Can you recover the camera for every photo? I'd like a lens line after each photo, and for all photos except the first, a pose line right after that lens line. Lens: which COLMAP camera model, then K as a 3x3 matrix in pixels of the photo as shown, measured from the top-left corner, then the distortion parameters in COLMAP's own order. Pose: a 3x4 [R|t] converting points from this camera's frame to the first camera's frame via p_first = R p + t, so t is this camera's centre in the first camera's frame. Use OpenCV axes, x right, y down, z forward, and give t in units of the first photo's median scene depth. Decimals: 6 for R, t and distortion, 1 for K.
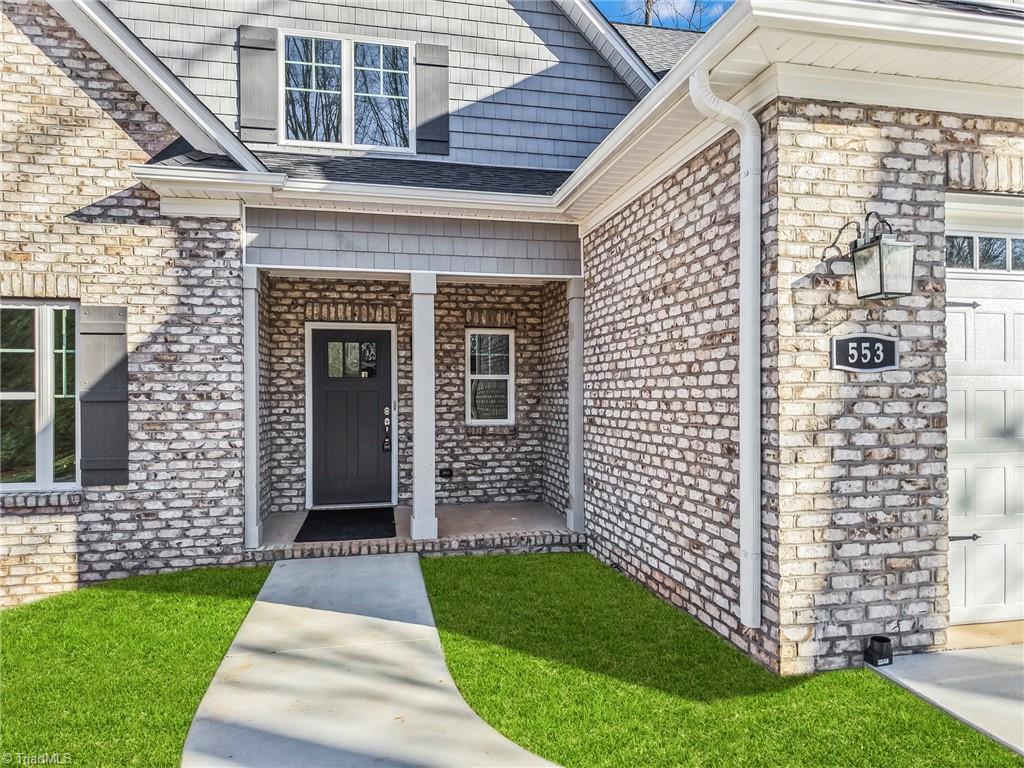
lens RADIAL K [[712.1, 0, 517.7], [0, 712.1, 395.8], [0, 0, 1]] dist [0.004204, -0.014772]
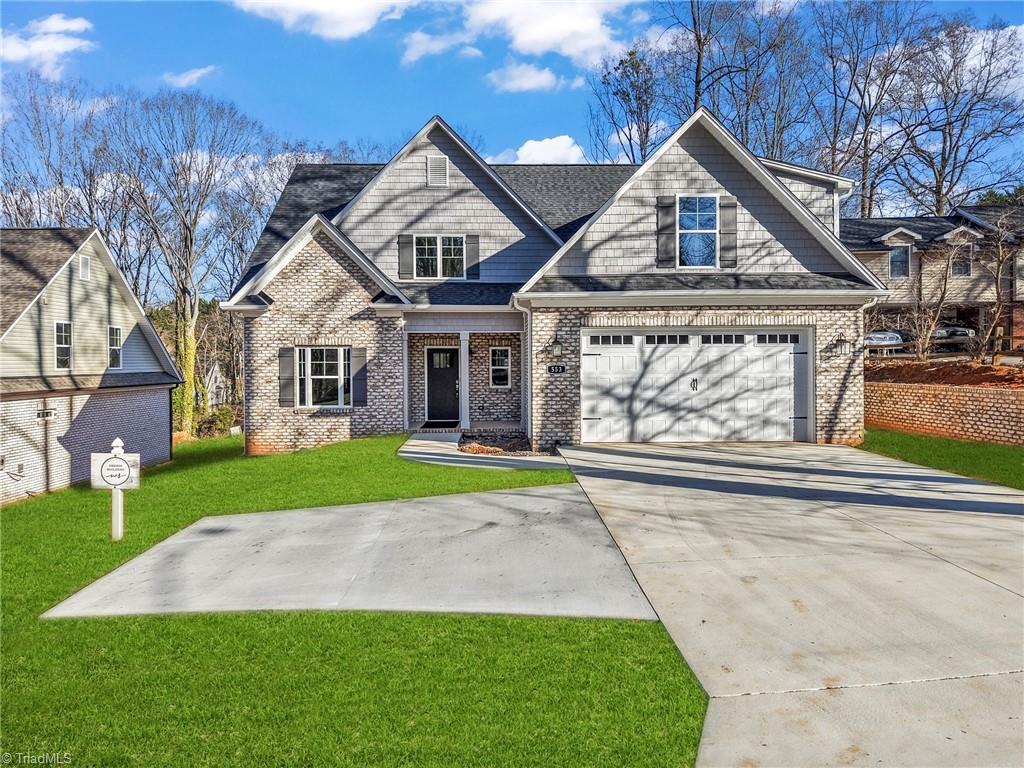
lens RADIAL K [[712.1, 0, 516.6], [0, 712.1, 391.6], [0, 0, 1]] dist [0.004204, -0.014772]
pose [[0.984762, 0.007123, -0.173760, 0.601579], [0.000058, 0.999147, 0.041289, -0.062915], [0.173905, -0.040670, 0.983922, -1.856629]]
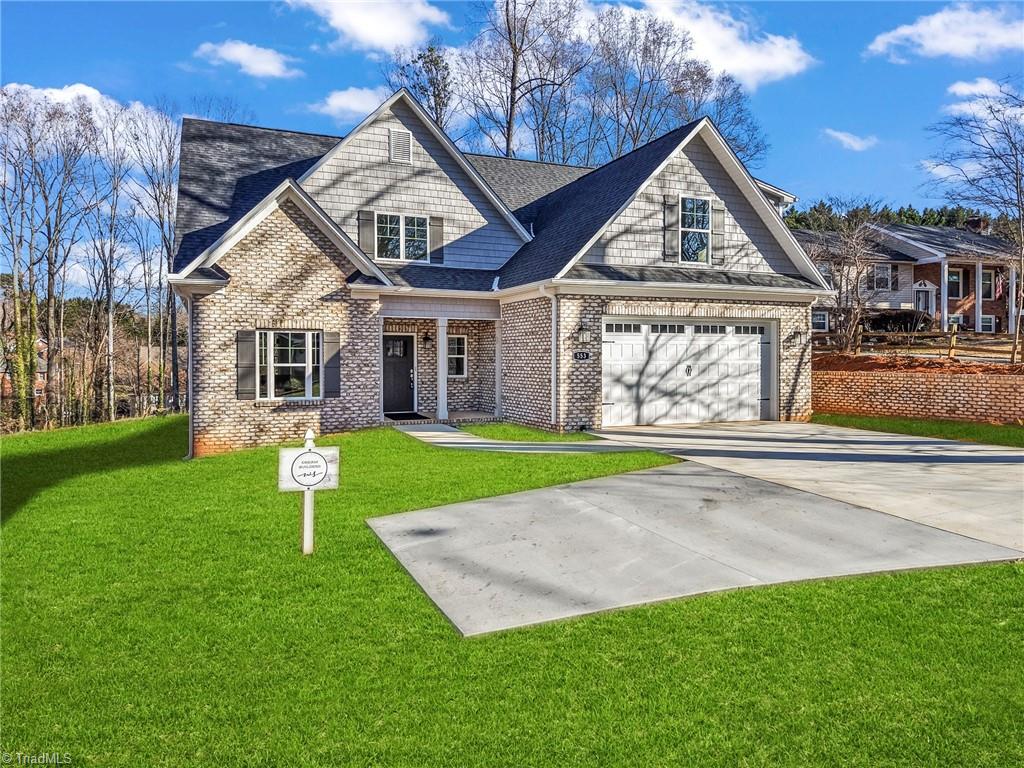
lens RADIAL K [[712.1, 0, 534.2], [0, 712.1, 379.5], [0, 0, 1]] dist [0.004204, -0.014772]
pose [[0.977094, -0.001988, 0.212798, -0.397802], [-0.004044, 0.999602, 0.027908, -0.023675], [-0.212768, -0.028129, 0.976698, -1.816496]]
